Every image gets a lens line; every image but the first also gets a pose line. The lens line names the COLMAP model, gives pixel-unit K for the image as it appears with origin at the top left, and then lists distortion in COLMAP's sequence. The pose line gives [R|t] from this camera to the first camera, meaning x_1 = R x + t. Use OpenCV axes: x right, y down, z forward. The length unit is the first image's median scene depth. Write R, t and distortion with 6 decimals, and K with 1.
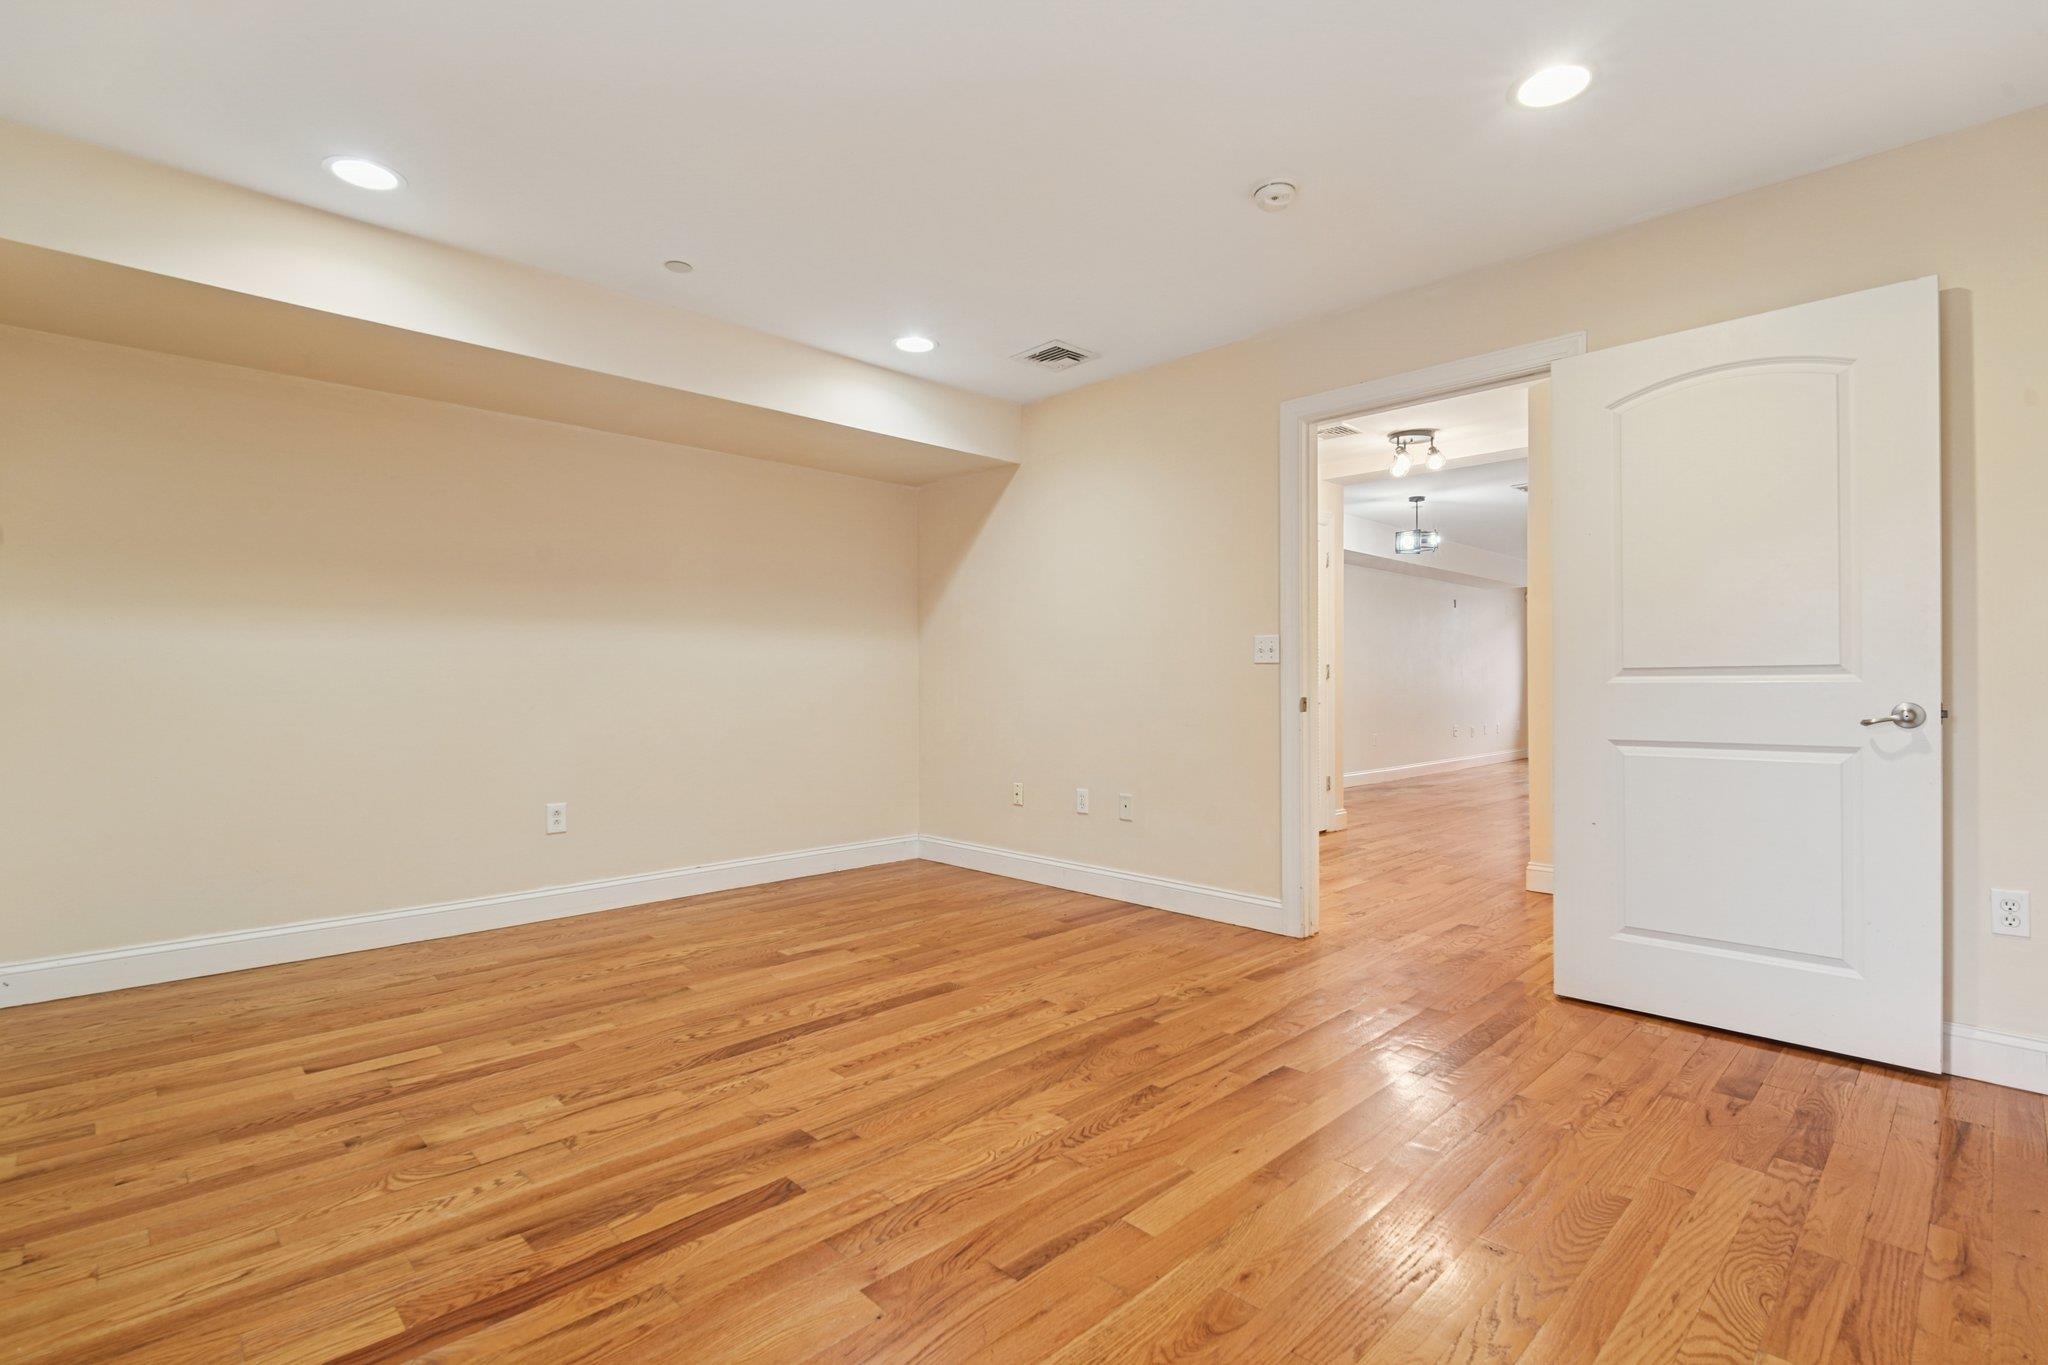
lens RADIAL K [[956.0, 0, 1024.0], [0, 956.0, 682.5], [0, 0, 1]] dist [-0.000107, -0.000314]
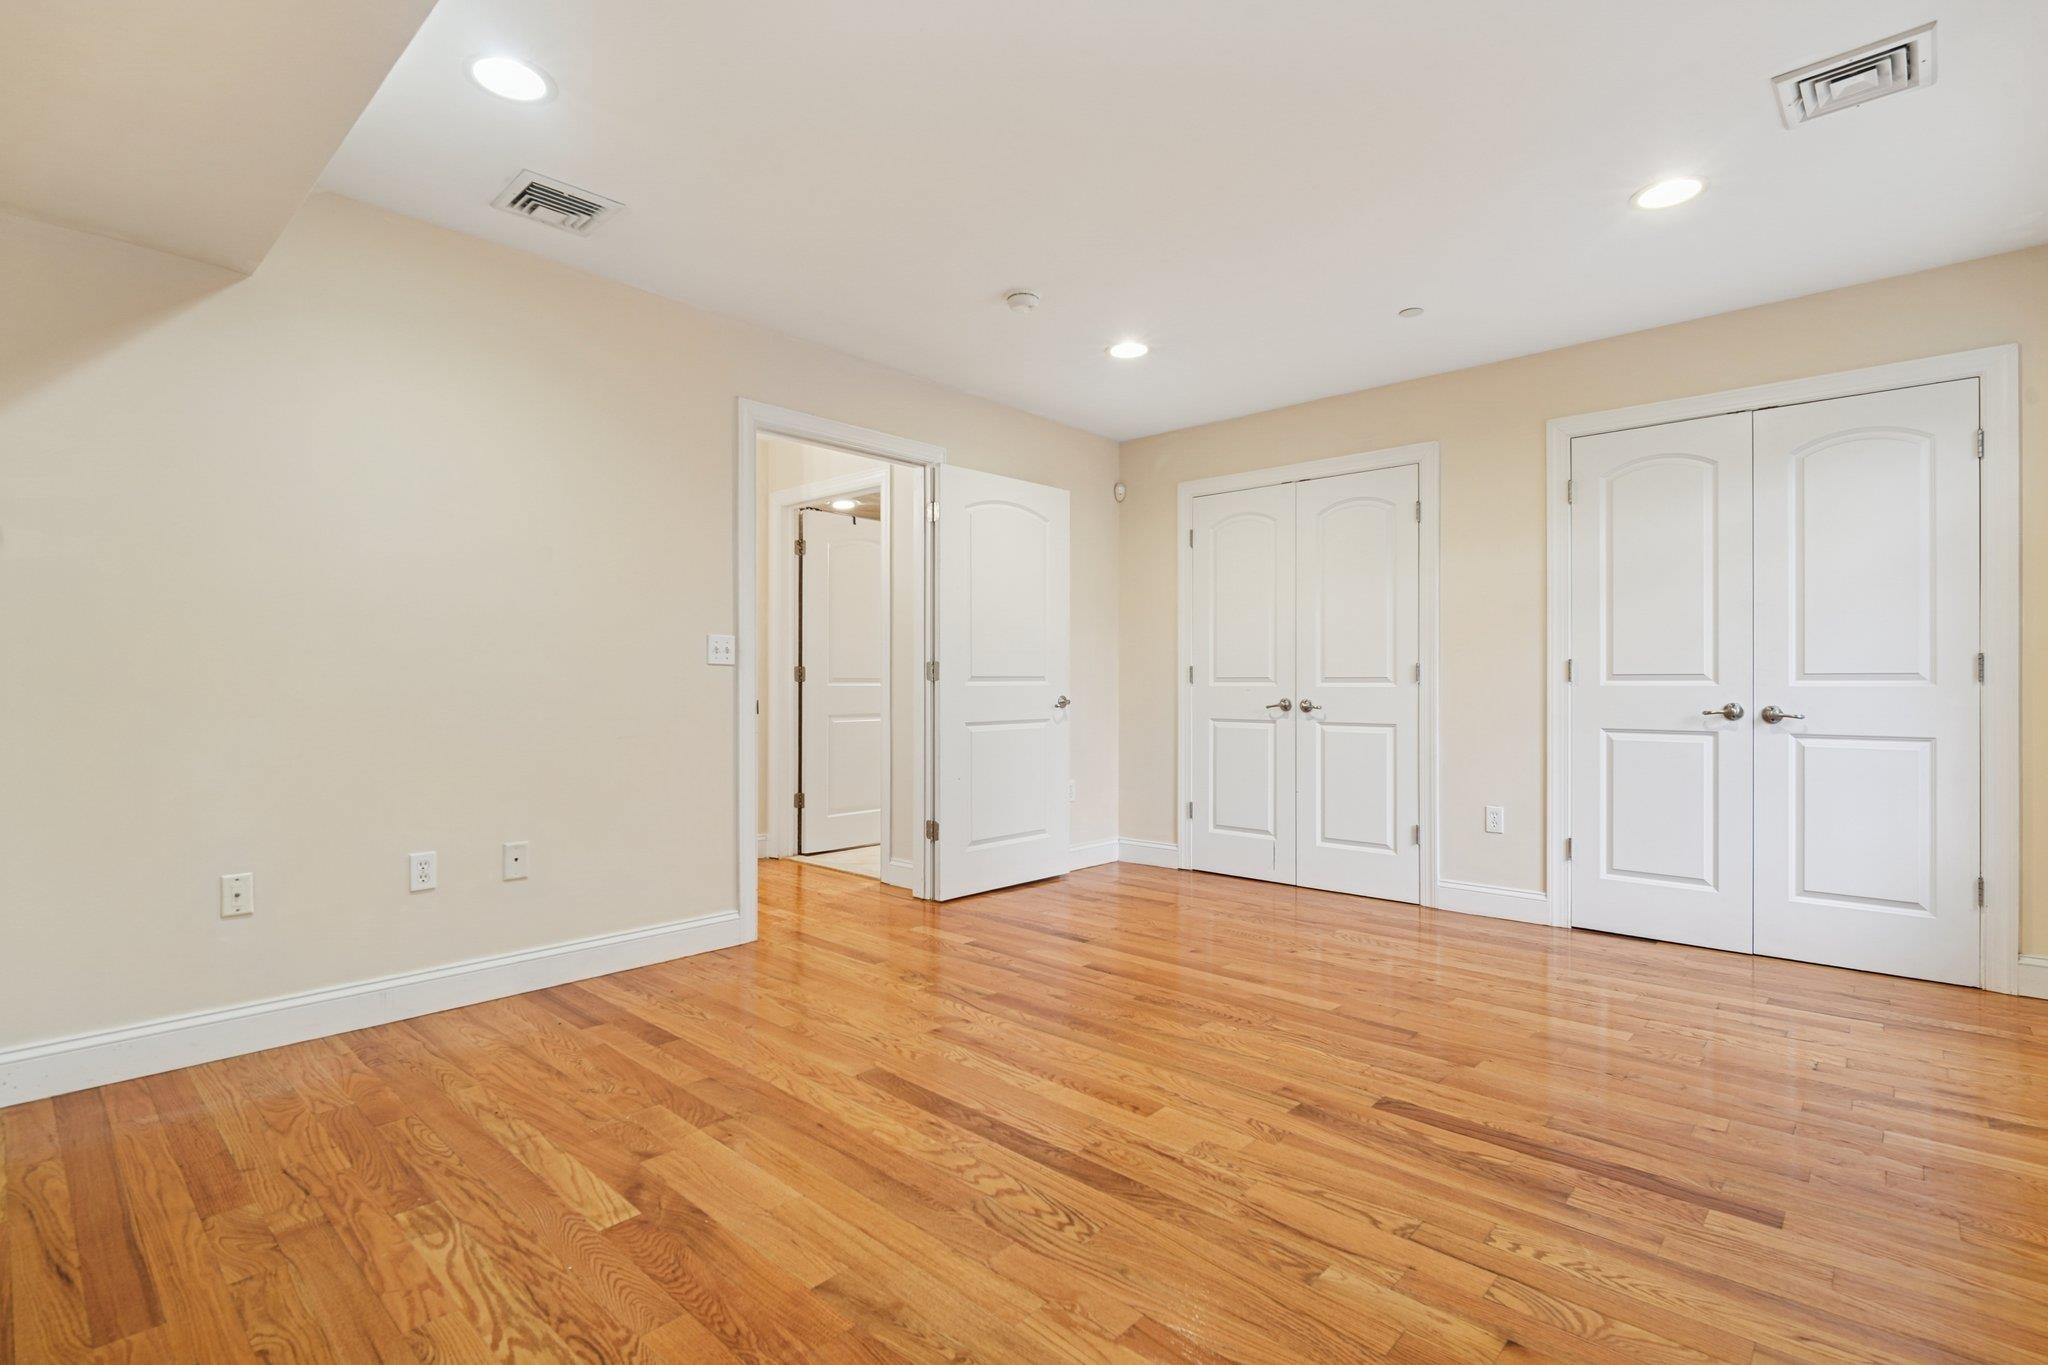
lens RADIAL K [[956.0, 0, 1024.0], [0, 956.0, 682.5], [0, 0, 1]] dist [-0.000107, -0.000314]
pose [[-0.051322, 0.003767, 0.998675, -1.096793], [-0.000760, 0.999992, -0.003811, 0.000925], [-0.998682, -0.000955, -0.051319, 1.163605]]
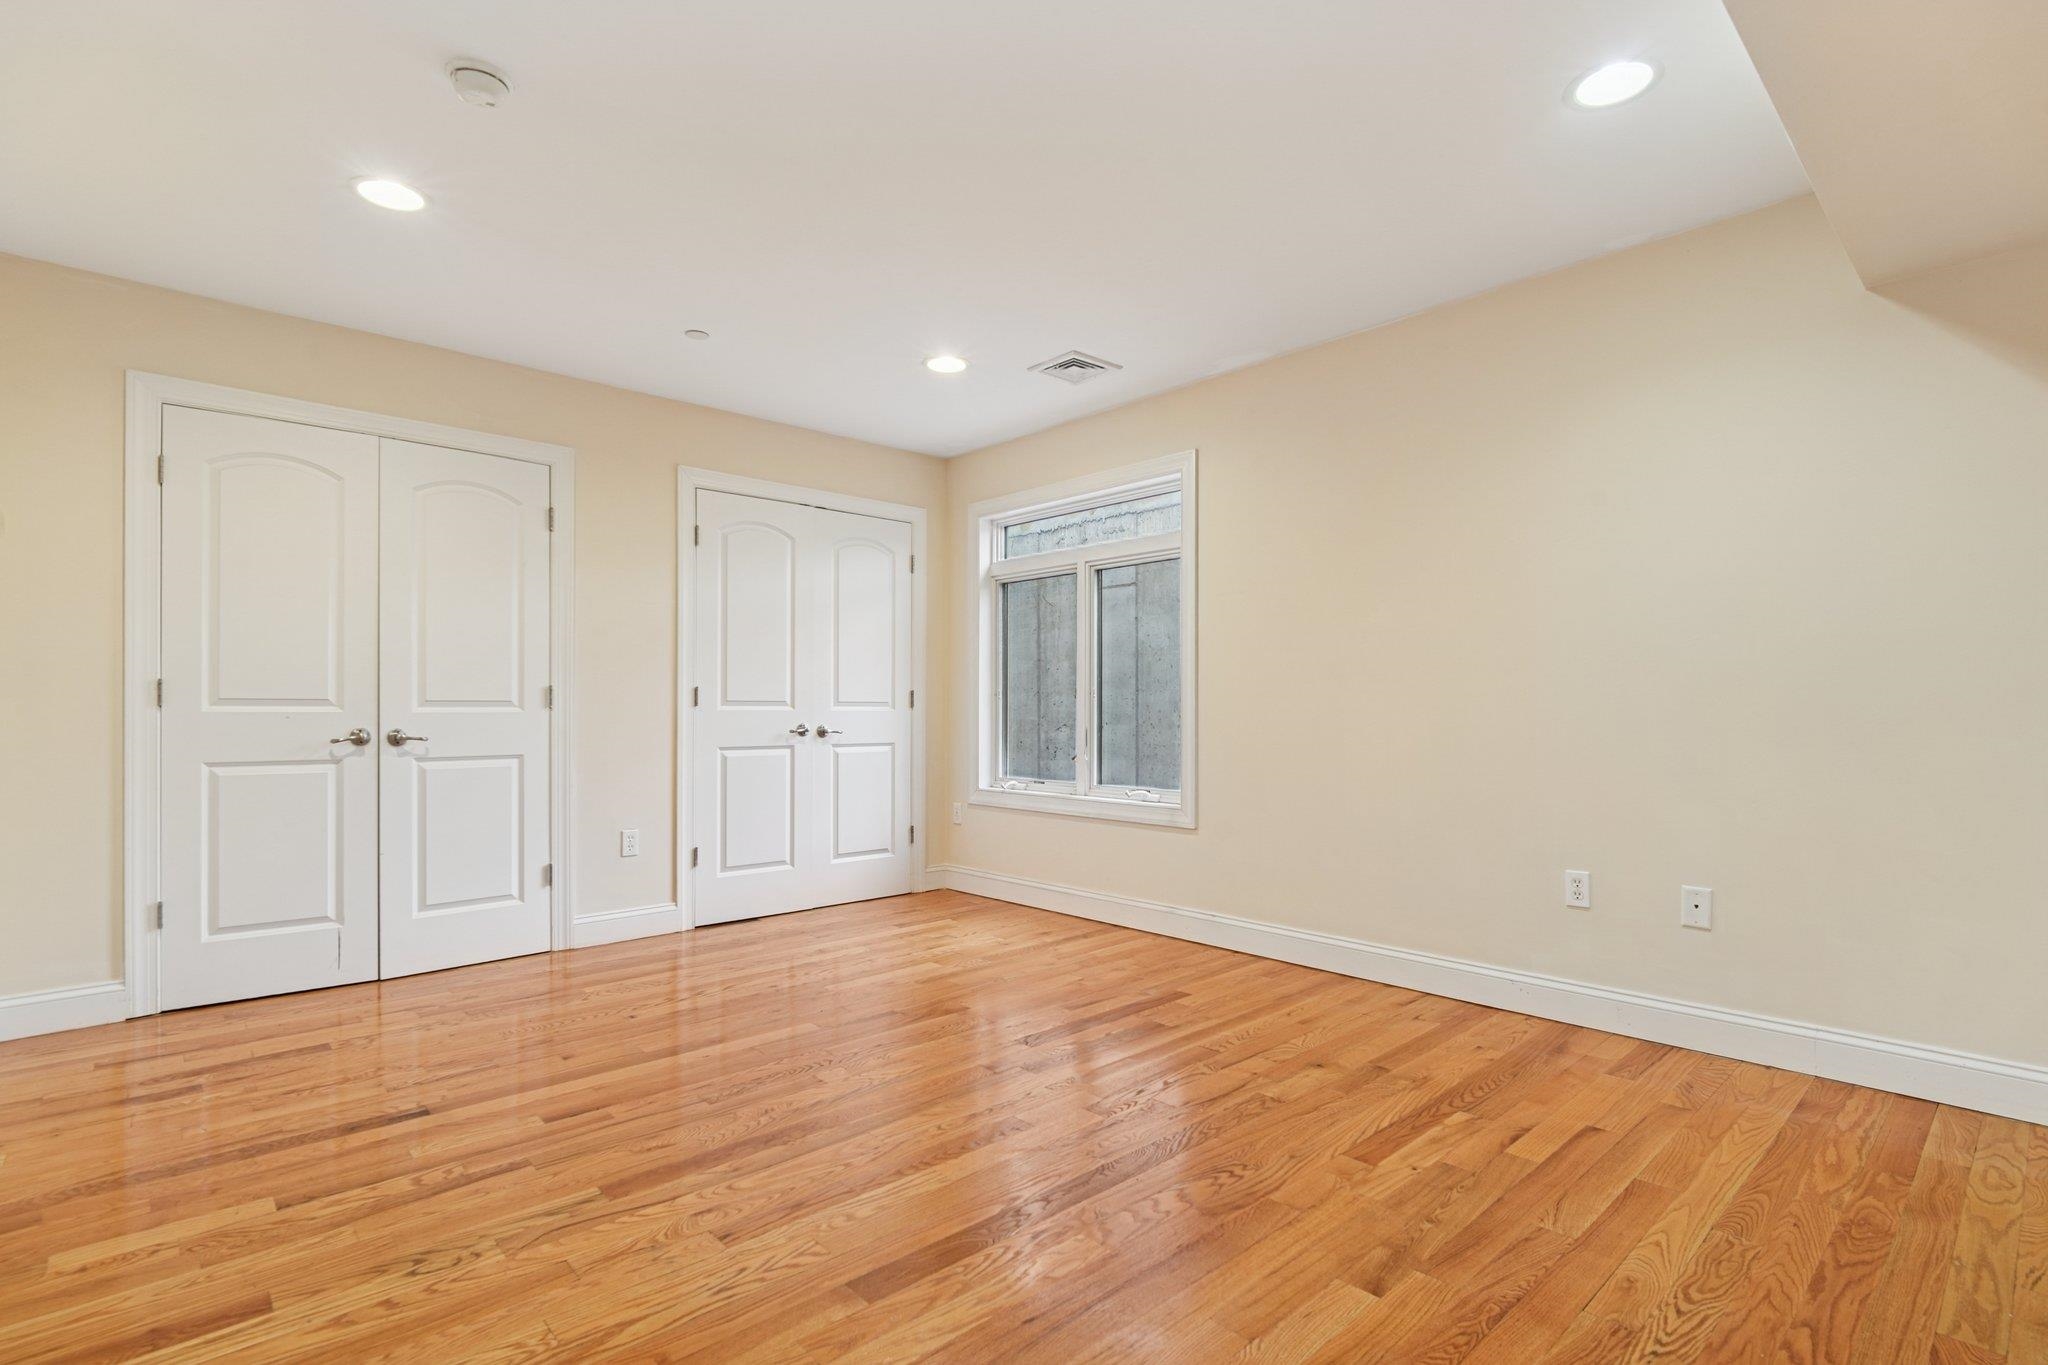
lens RADIAL K [[970.8, 0, 1031.1], [0, 970.8, 709.6], [0, 0, 1]] dist [-0.002909, -0.000712]
pose [[-0.999534, 0.002935, 0.030392, -0.231602], [0.002917, 0.999996, -0.000639, 0.000824], [-0.030394, -0.000550, -0.999538, 1.945332]]
